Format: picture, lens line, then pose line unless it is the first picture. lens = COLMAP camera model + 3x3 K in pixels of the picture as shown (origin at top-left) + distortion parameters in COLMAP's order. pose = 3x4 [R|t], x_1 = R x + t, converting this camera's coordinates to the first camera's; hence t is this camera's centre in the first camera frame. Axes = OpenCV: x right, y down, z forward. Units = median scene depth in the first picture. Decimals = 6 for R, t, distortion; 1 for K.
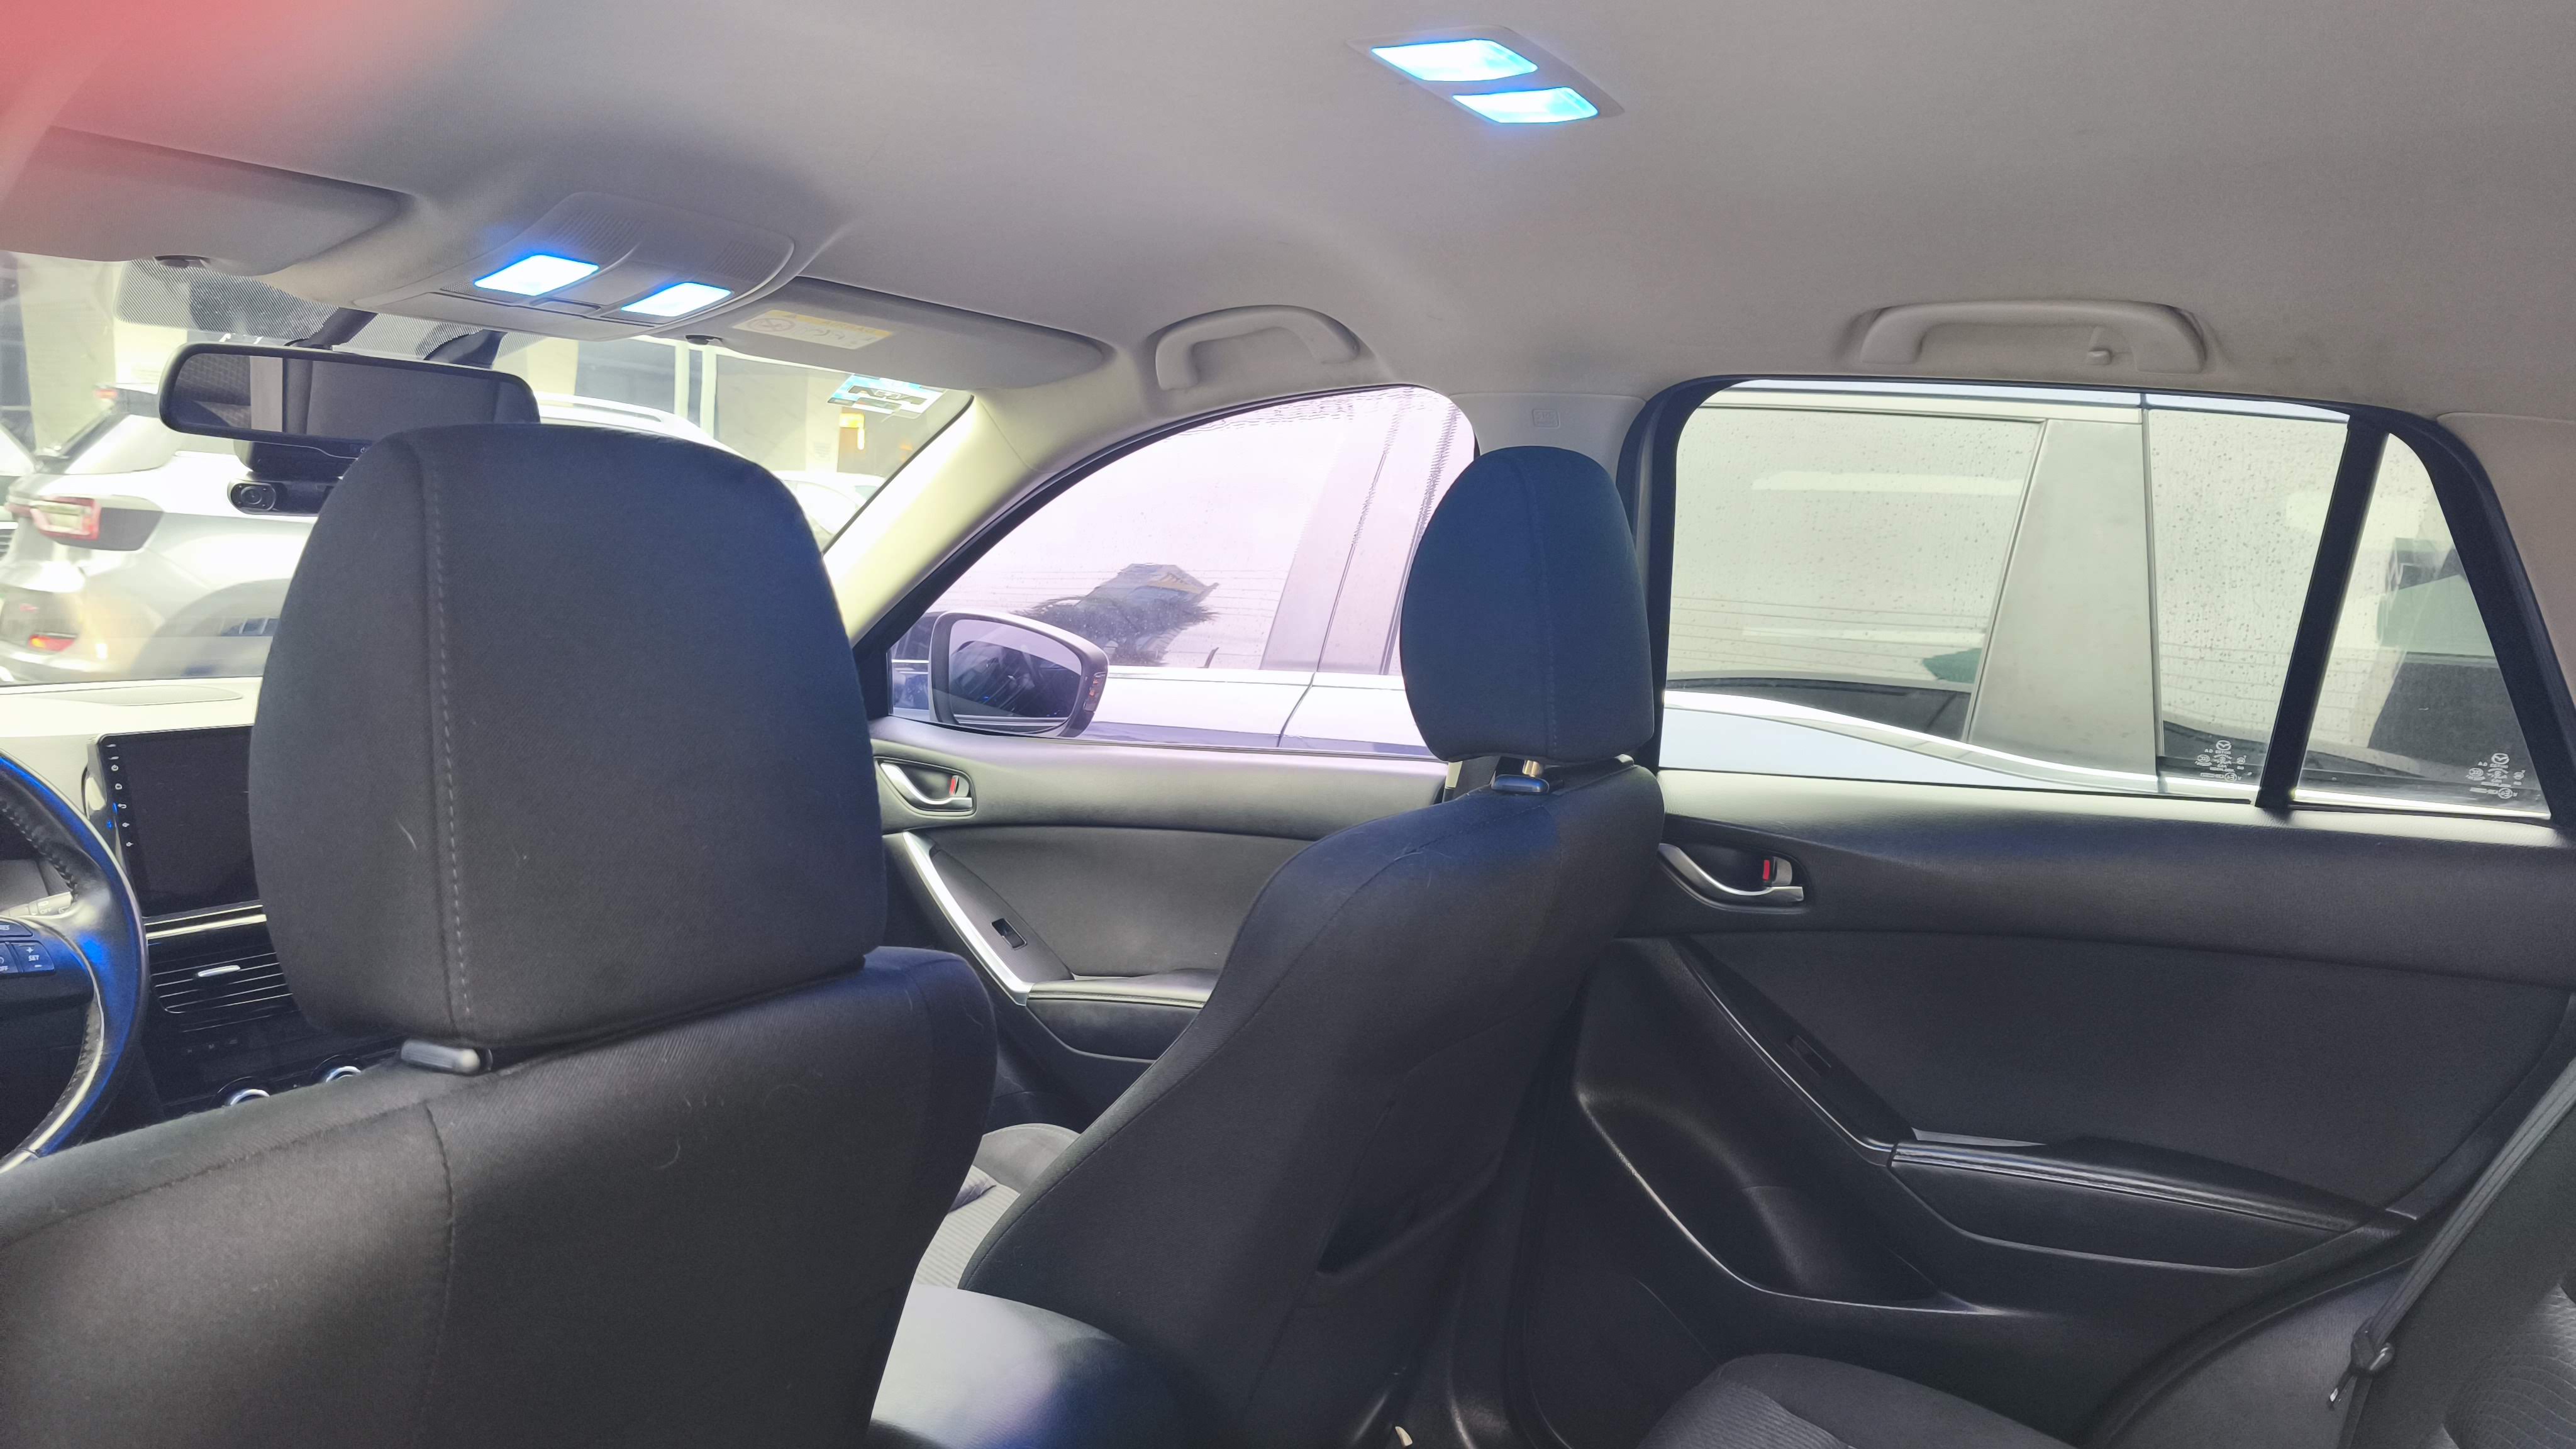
lens RADIAL K [[1726.8, 0, 1246.7], [0, 1726.8, 714.3], [0, 0, 1]] dist [0.007333, 0.033852]
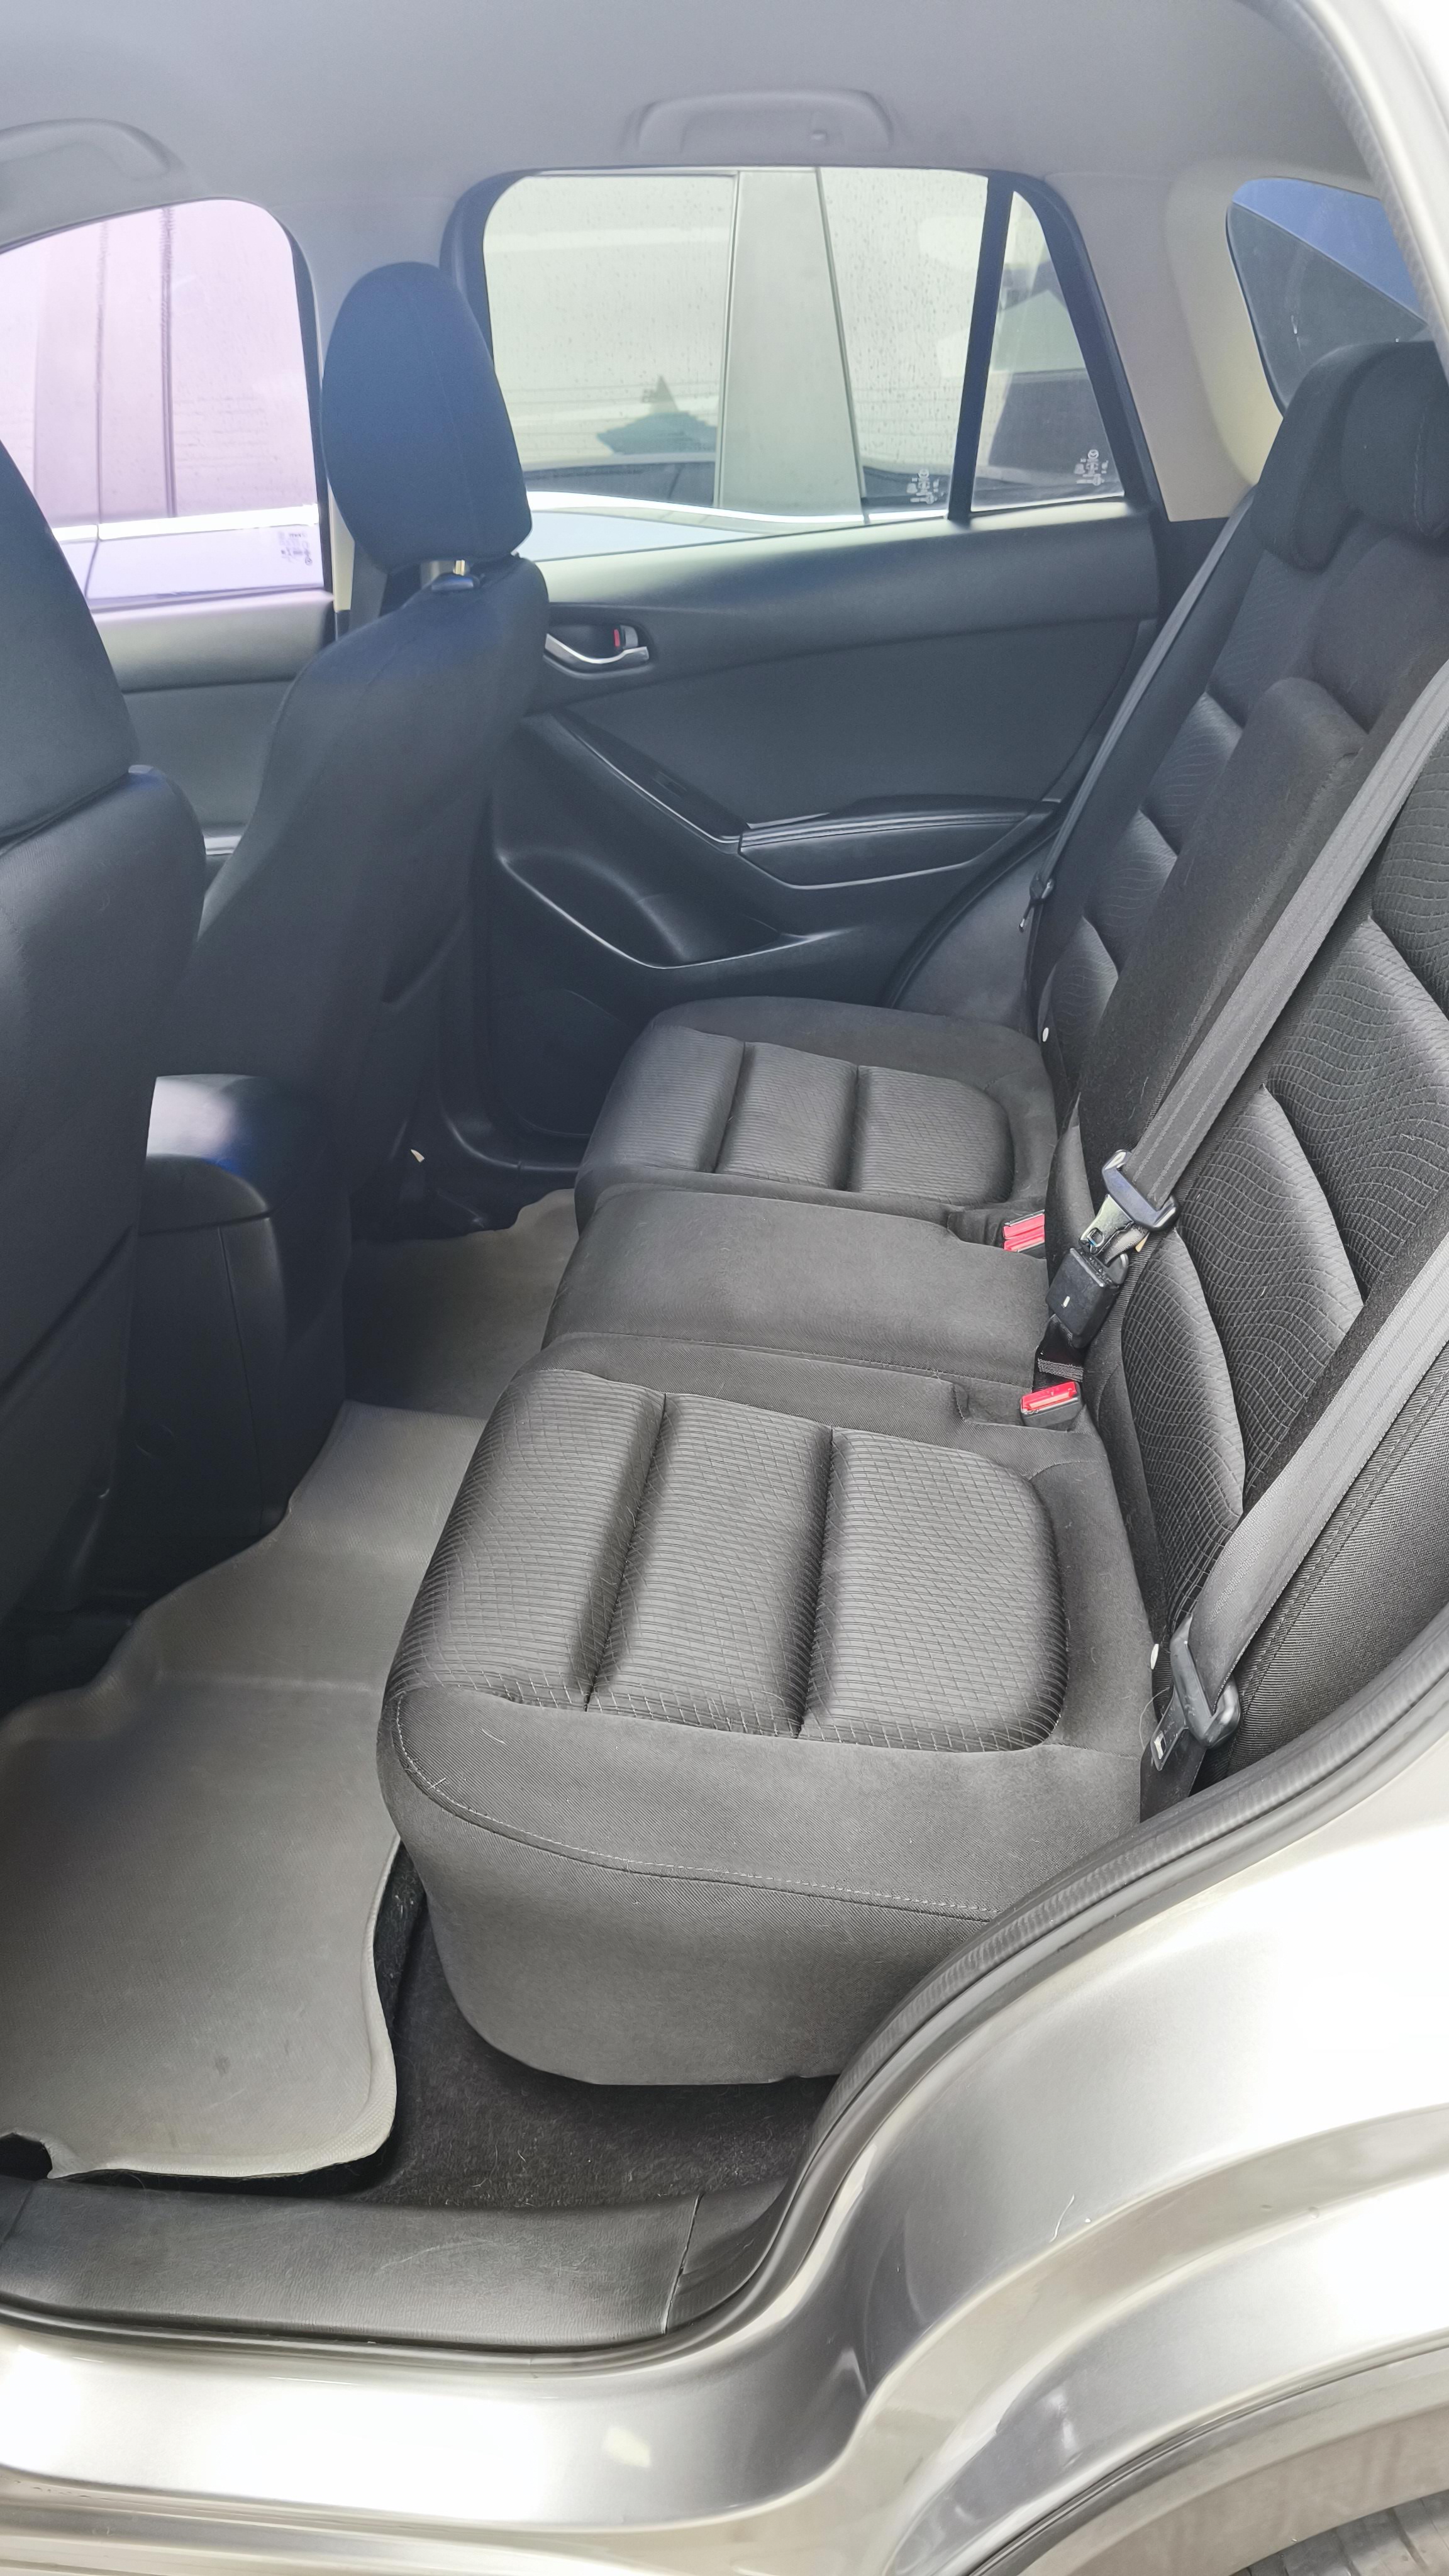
lens RADIAL K [[1726.8, 0, 724.5], [0, 1726.8, 1288.0], [0, 0, 1]] dist [0.007333, 0.033852]
pose [[0.893540, -0.293621, 0.339665, -0.192633], [0.132314, 0.895130, 0.425718, -0.011063], [-0.429044, -0.335454, 0.838685, -0.236495]]
